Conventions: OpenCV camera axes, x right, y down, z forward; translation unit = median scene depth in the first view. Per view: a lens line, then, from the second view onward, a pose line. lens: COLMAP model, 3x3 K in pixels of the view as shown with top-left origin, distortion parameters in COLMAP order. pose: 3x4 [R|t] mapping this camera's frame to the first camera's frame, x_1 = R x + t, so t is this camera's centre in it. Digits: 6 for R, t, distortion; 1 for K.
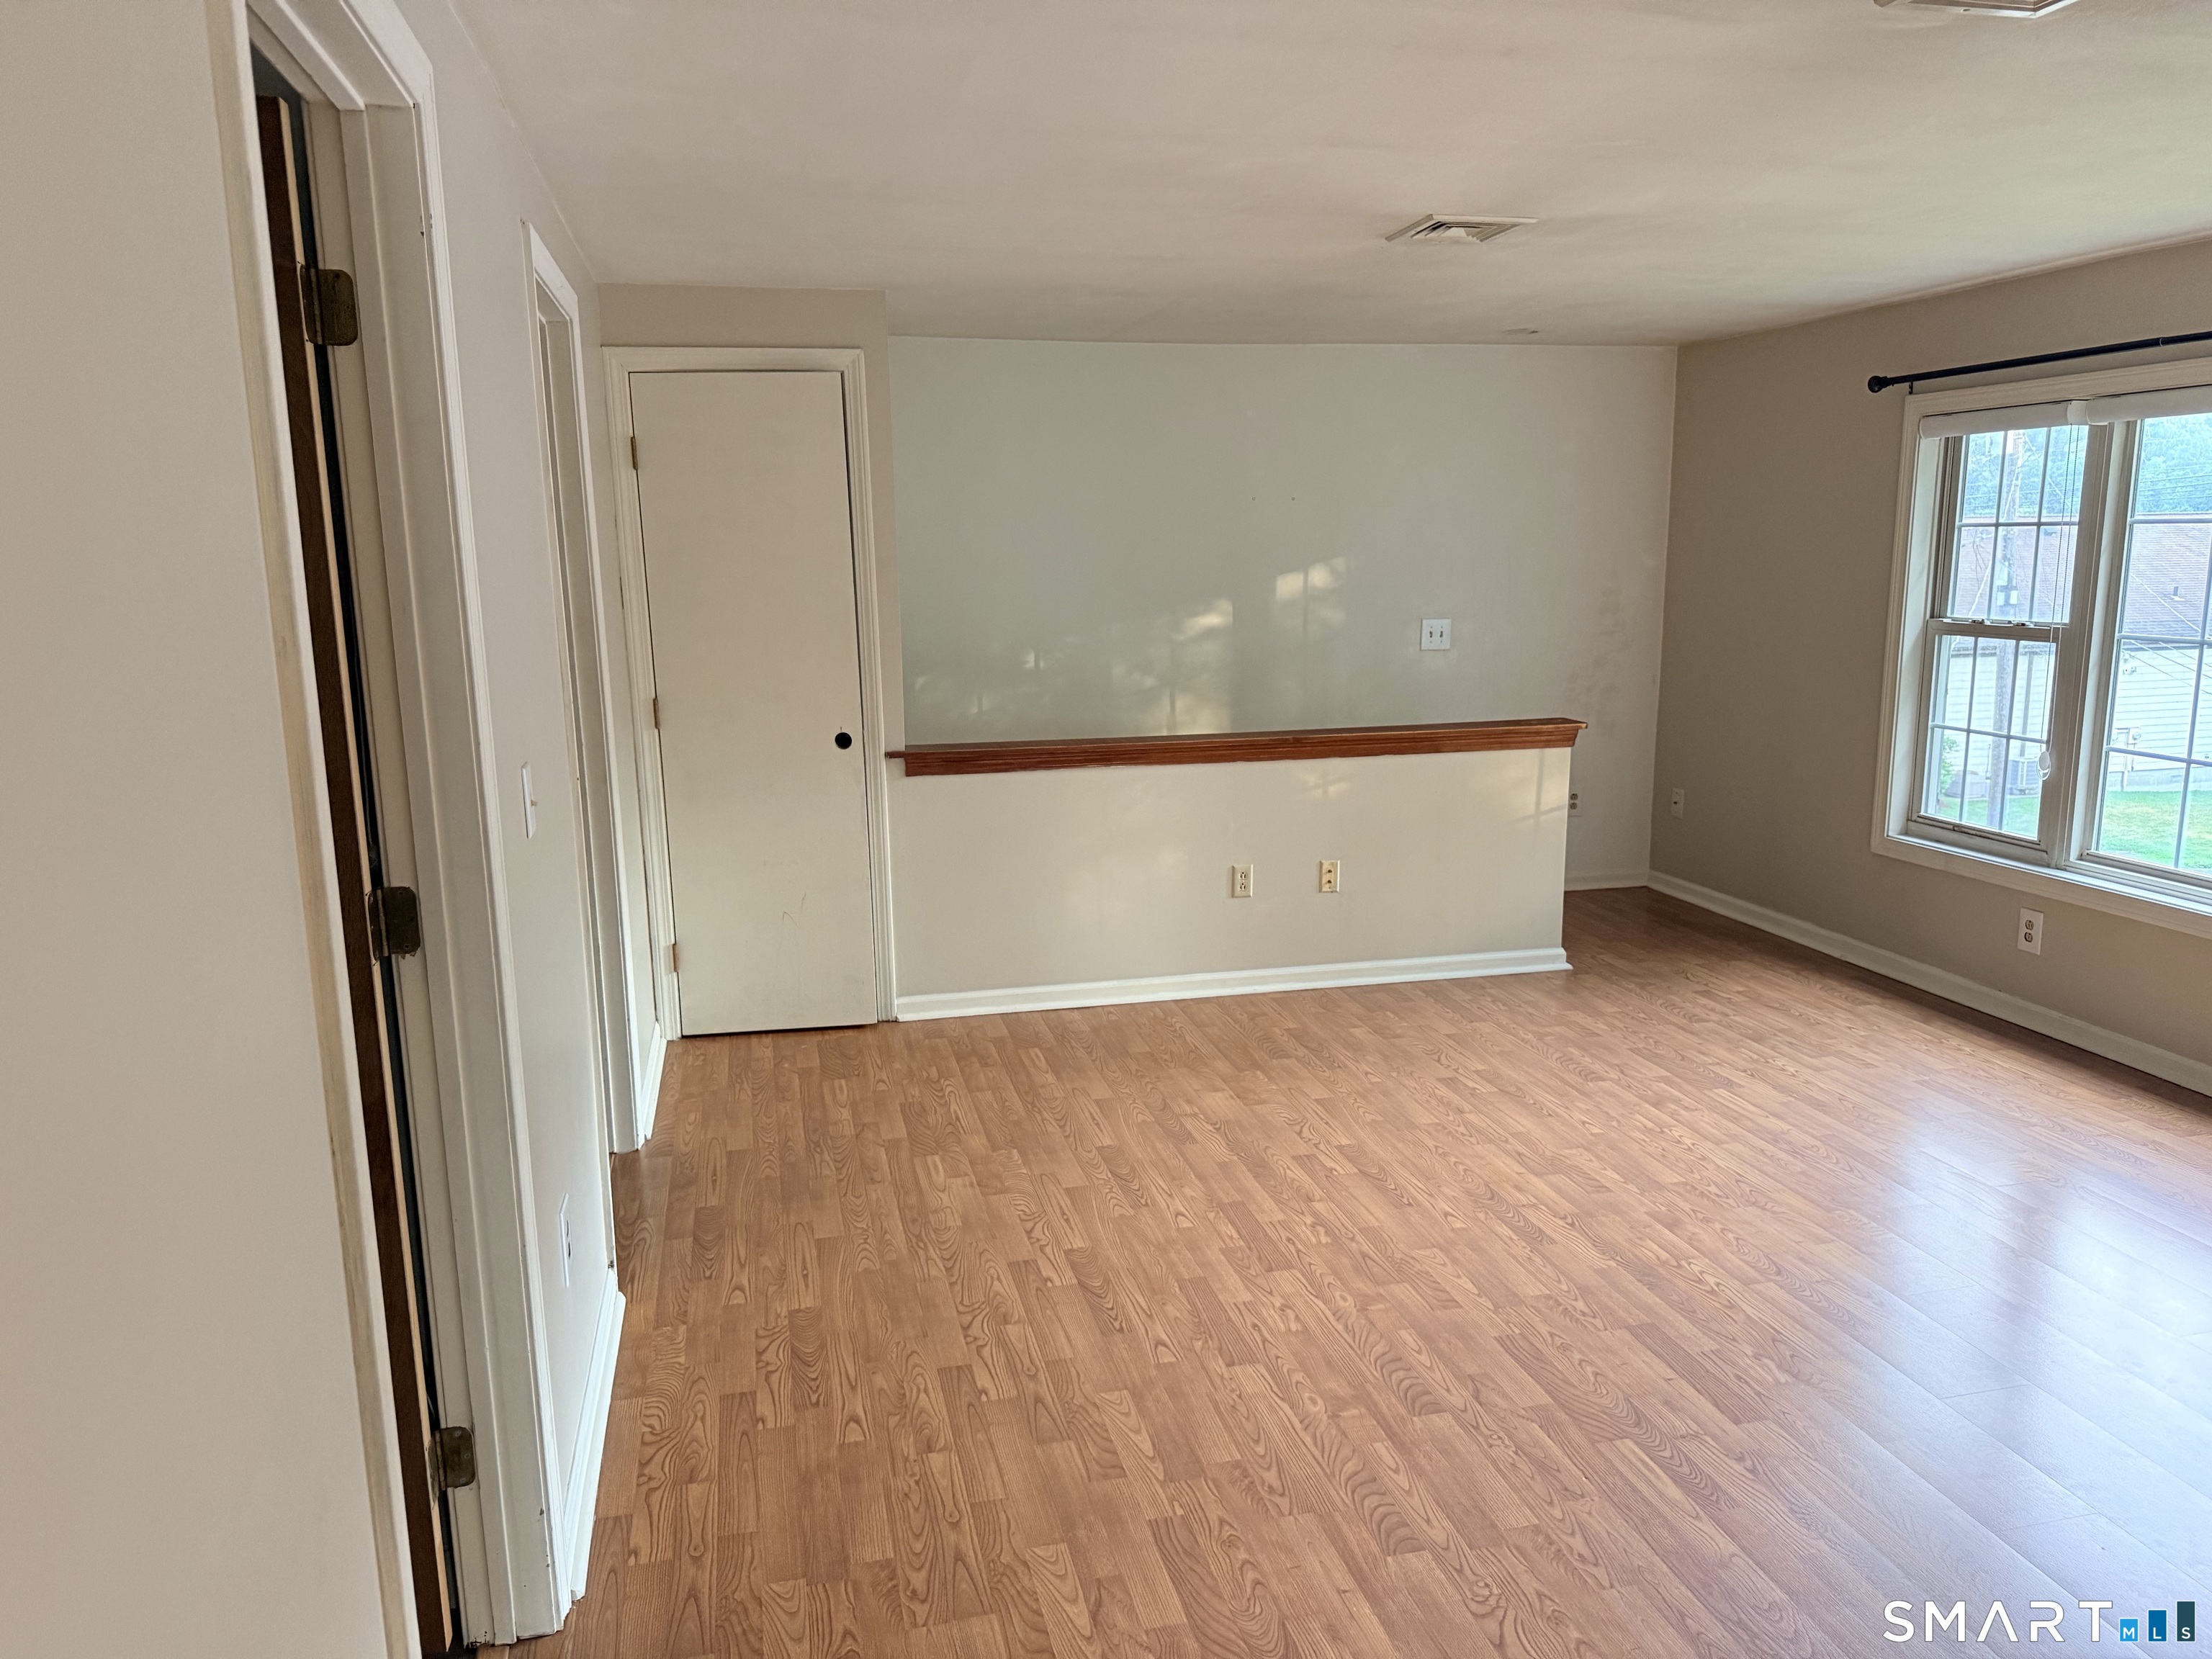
lens RADIAL K [[1529.2, 0, 1114.4], [0, 1529.2, 801.8], [0, 0, 1]] dist [0.157443, -0.328190]
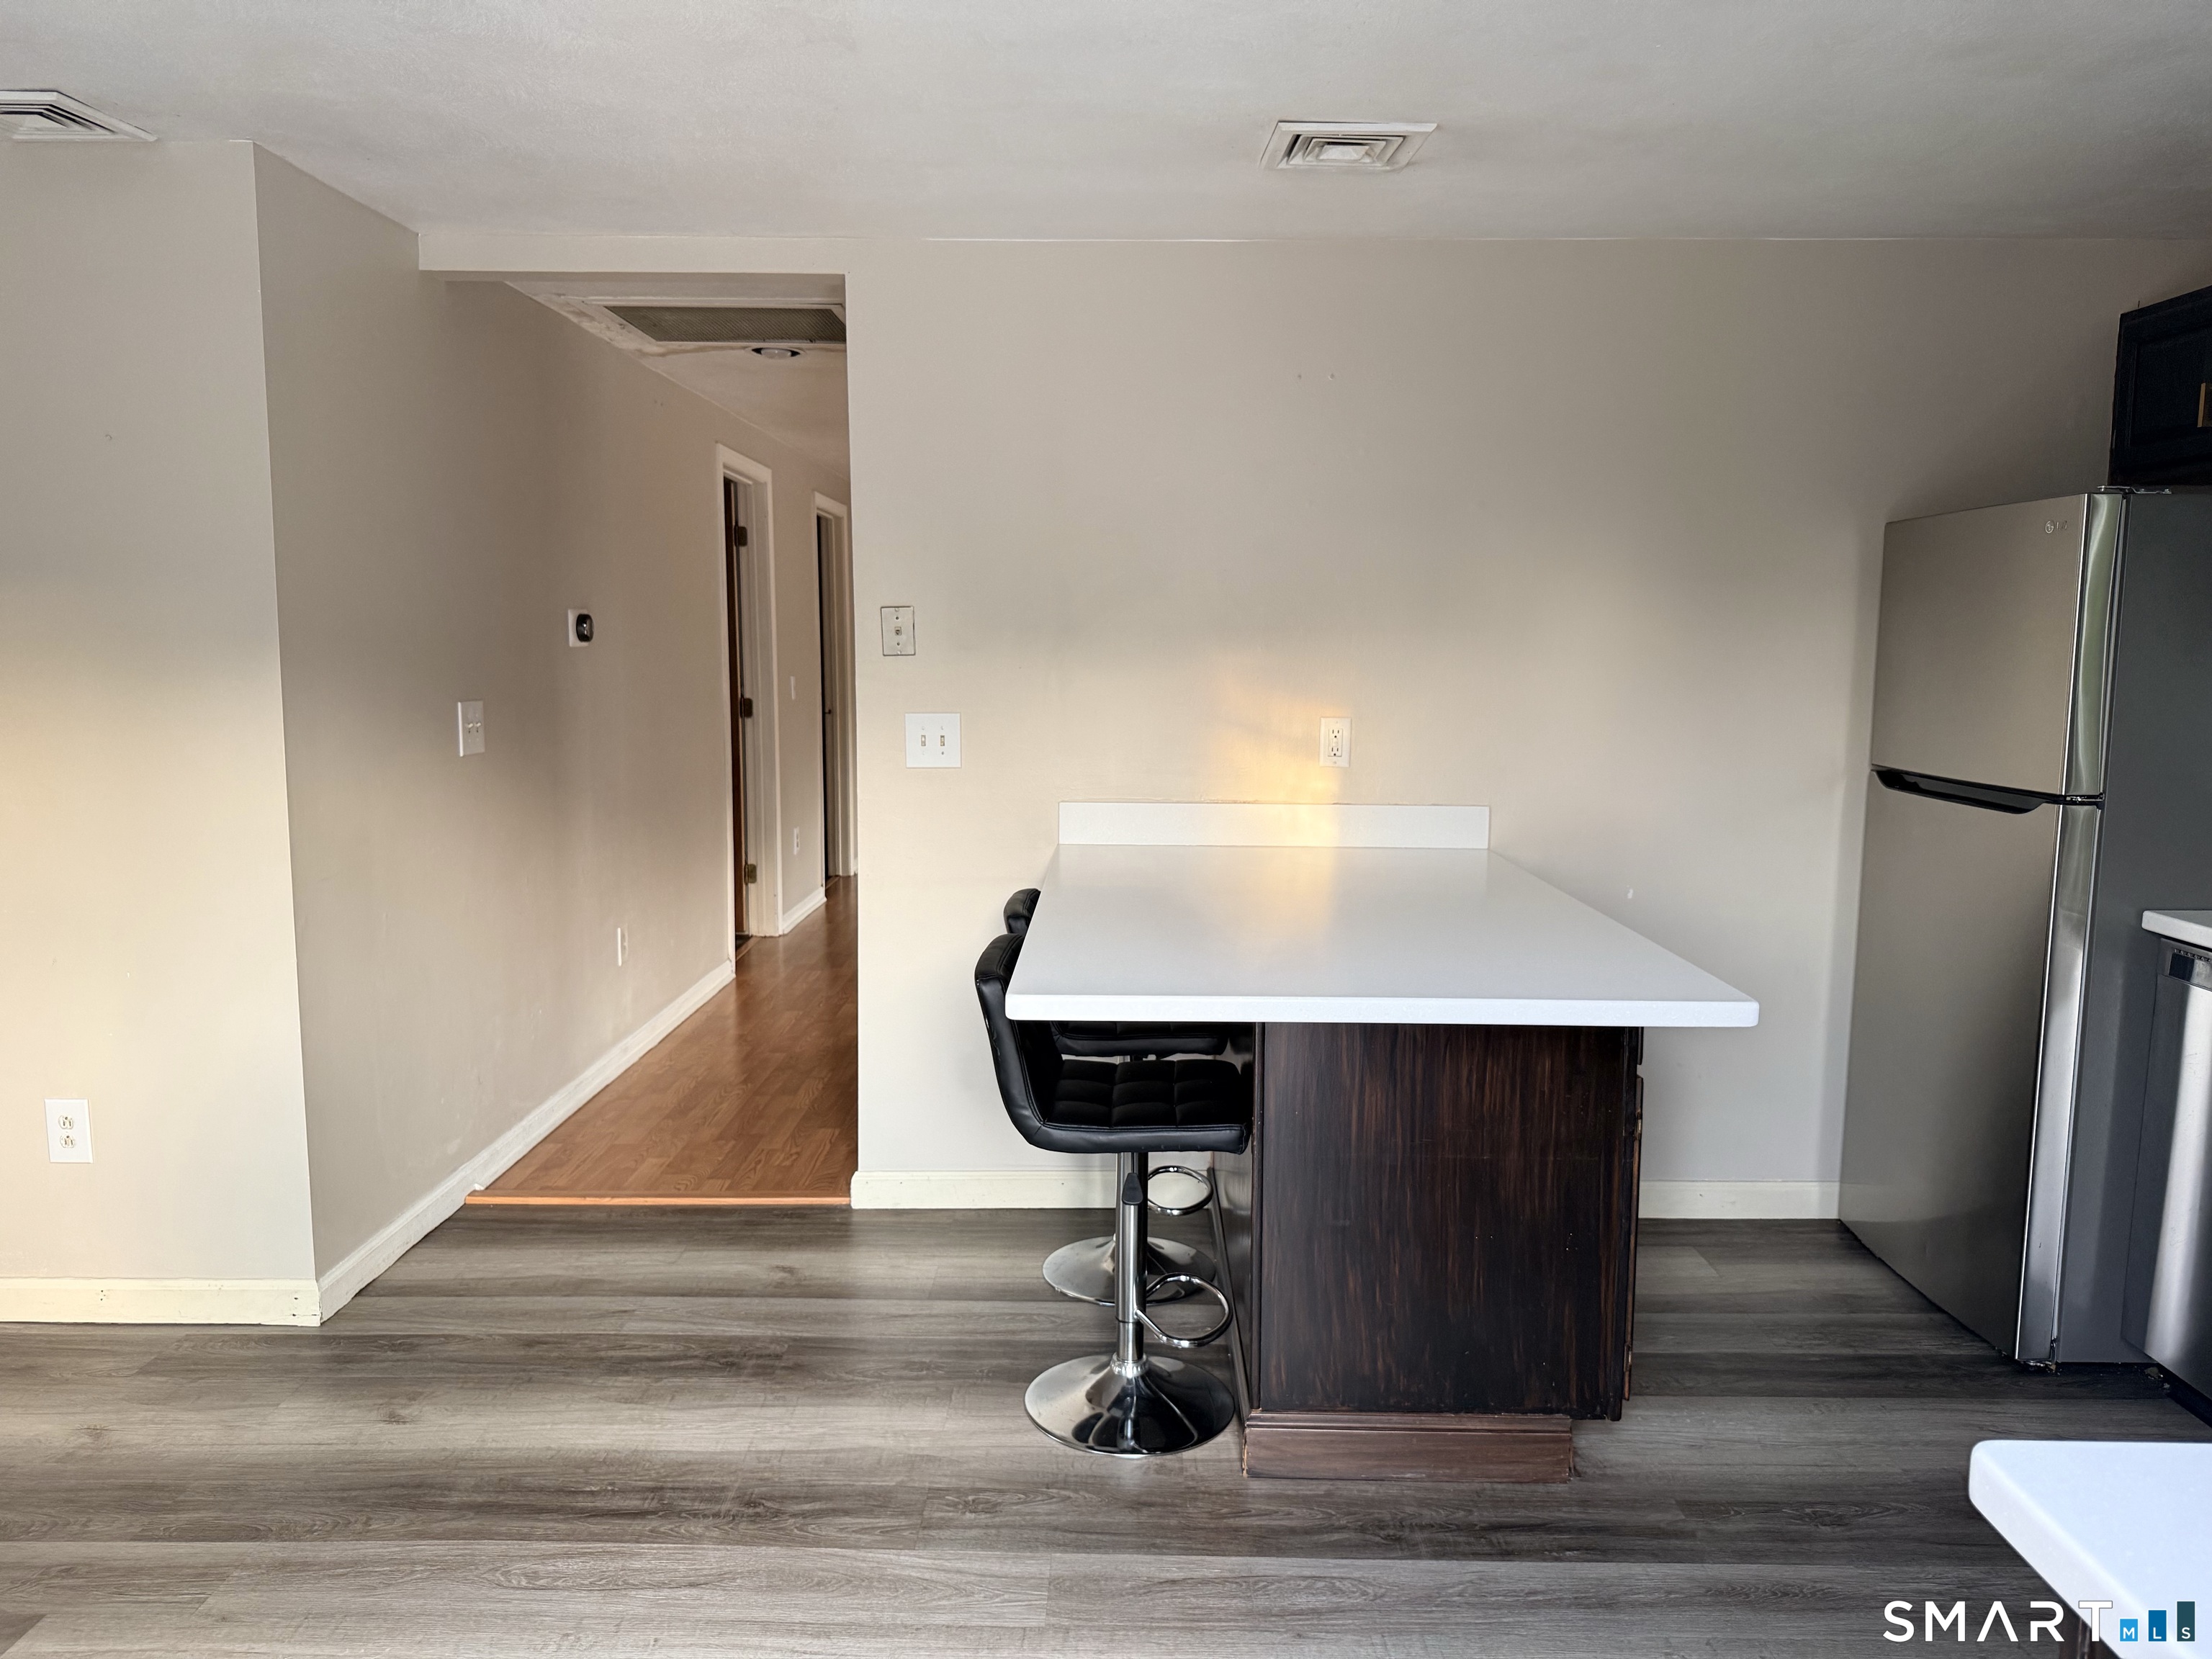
lens RADIAL K [[1577.5, 0, 1134.2], [0, 1577.5, 816.9], [0, 0, 1]] dist [0.041440, -0.043240]
pose [[0.972305, 0.049982, -0.228310, 0.644939], [-0.062232, 0.996965, -0.046768, 0.230145], [0.225280, 0.059681, 0.972465, -1.197346]]
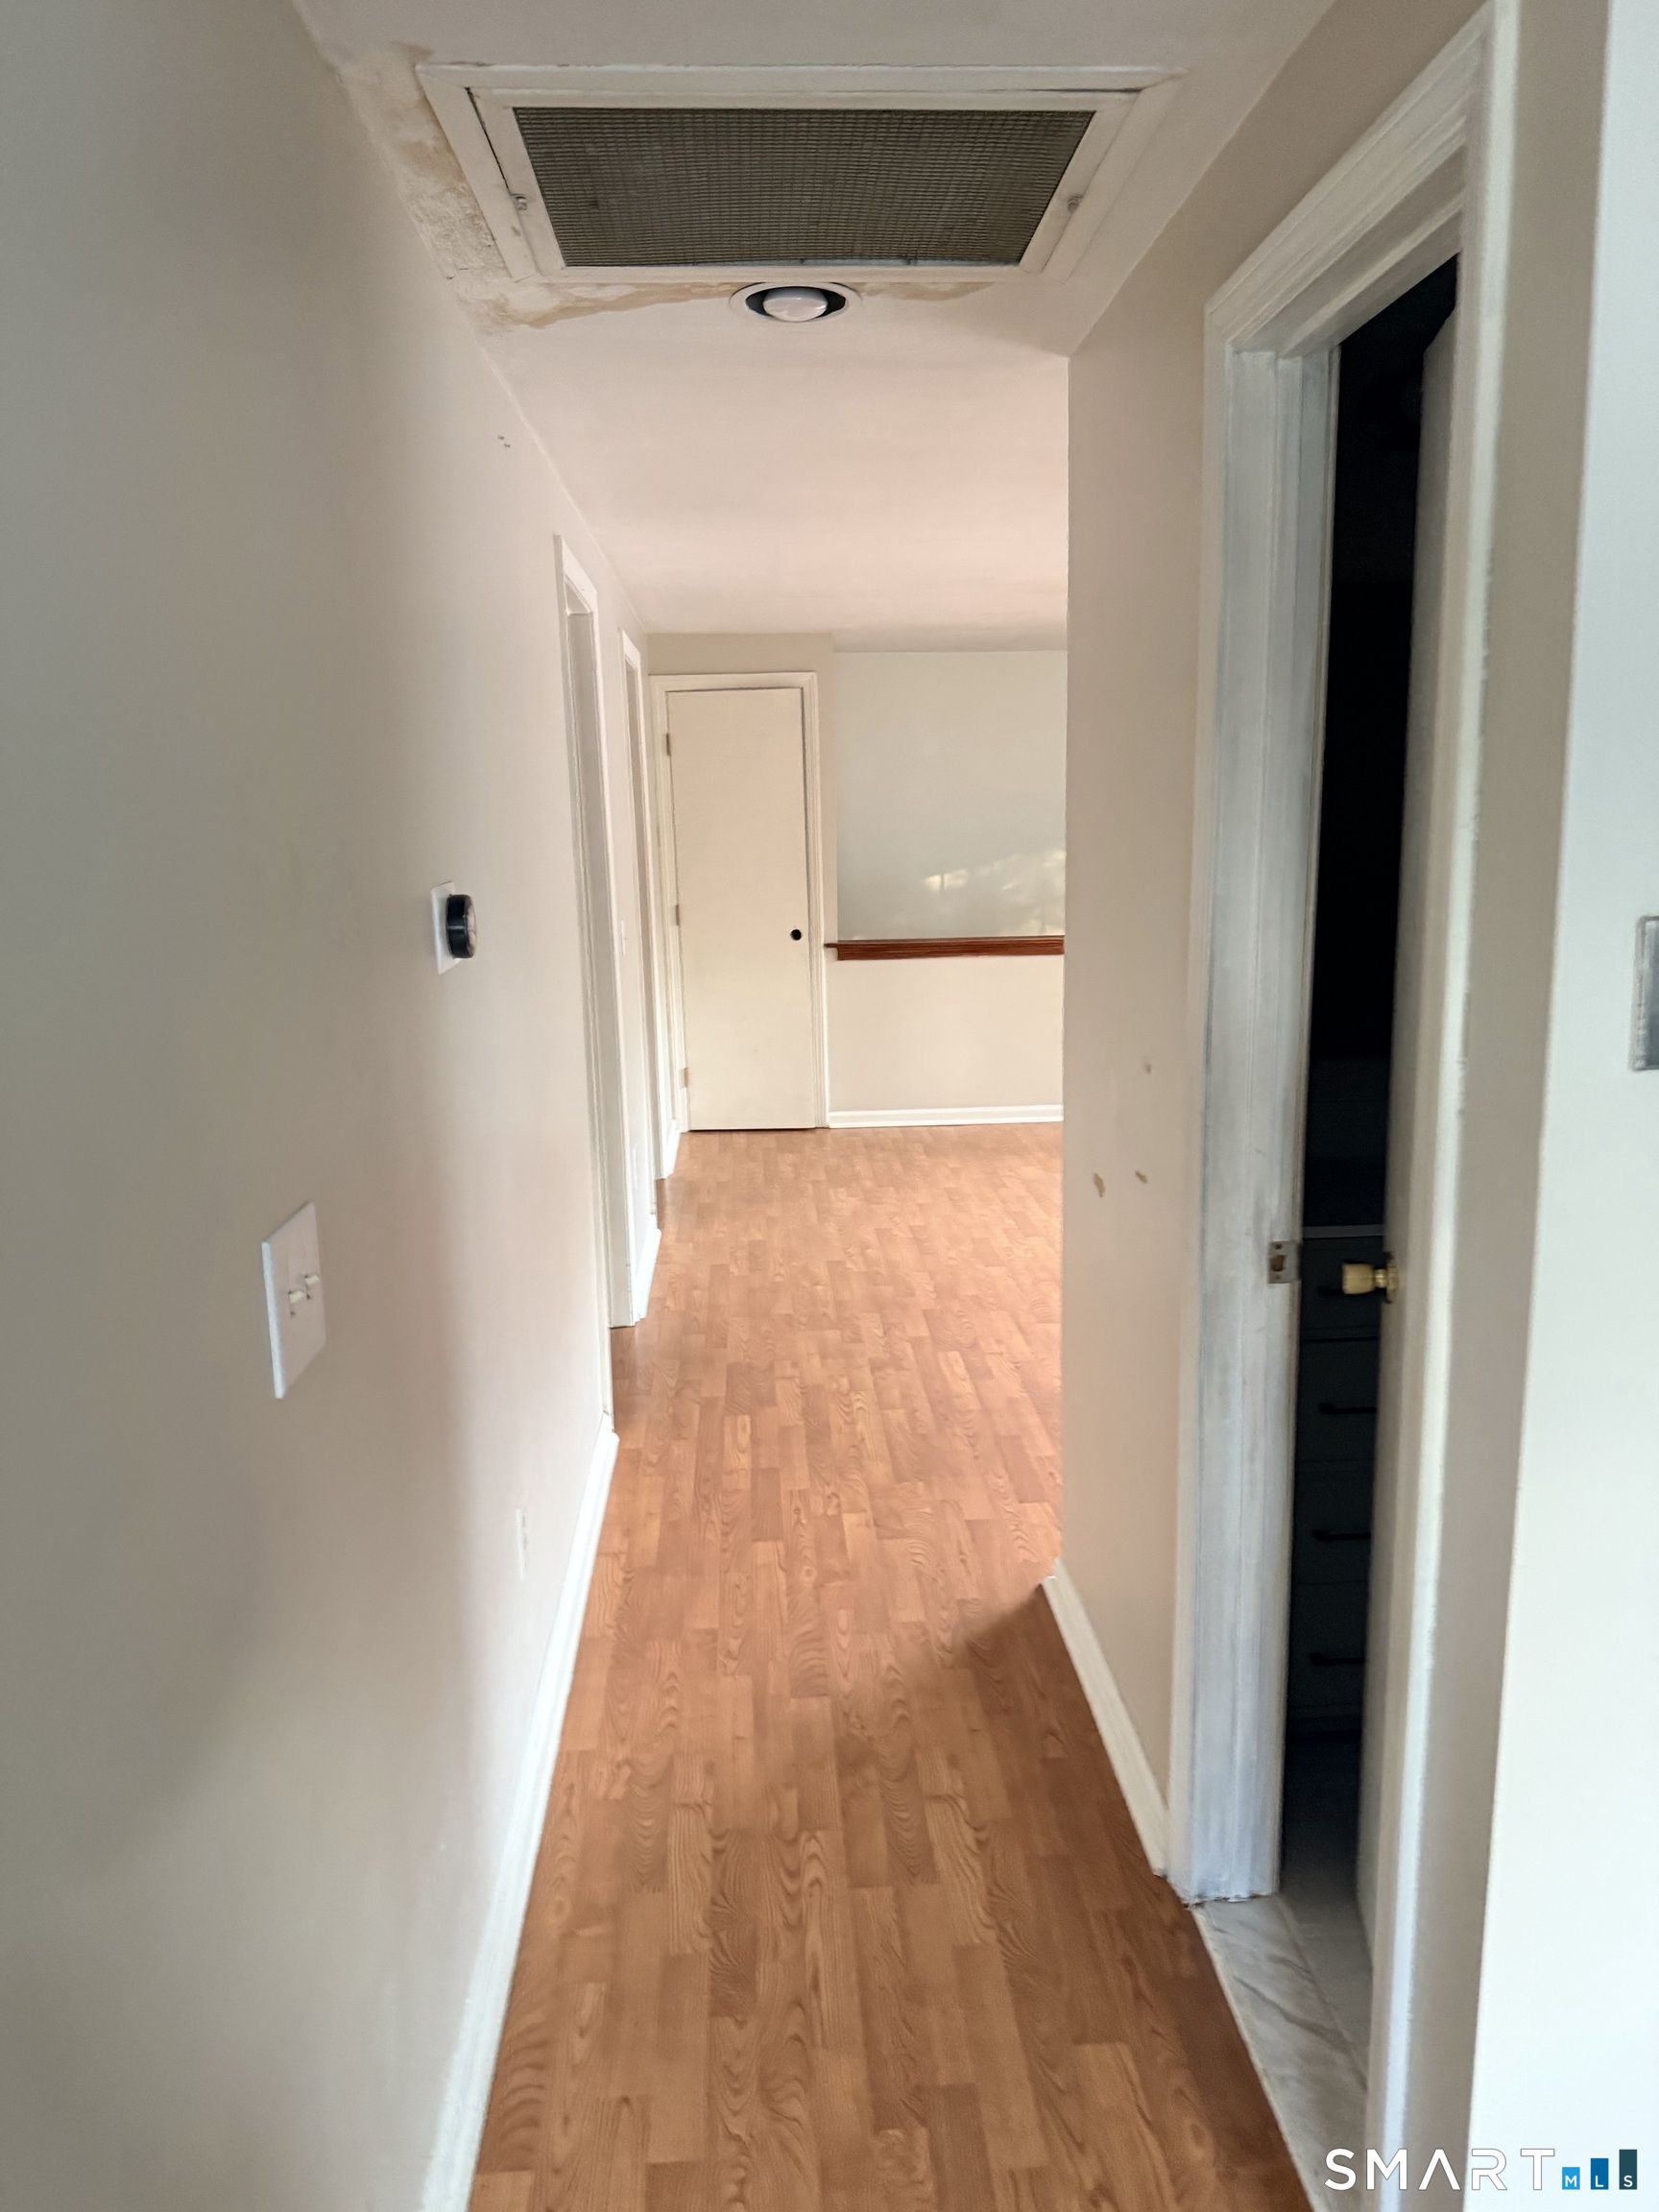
lens RADIAL K [[1577.5, 0, 829.5], [0, 1577.5, 1106.0], [0, 0, 1]] dist [0.041440, -0.043240]
pose [[0.983560, 0.028859, -0.178259, 0.162556], [-0.023655, 0.999232, 0.031250, 0.094886], [0.179024, -0.026519, 0.983487, -0.616150]]
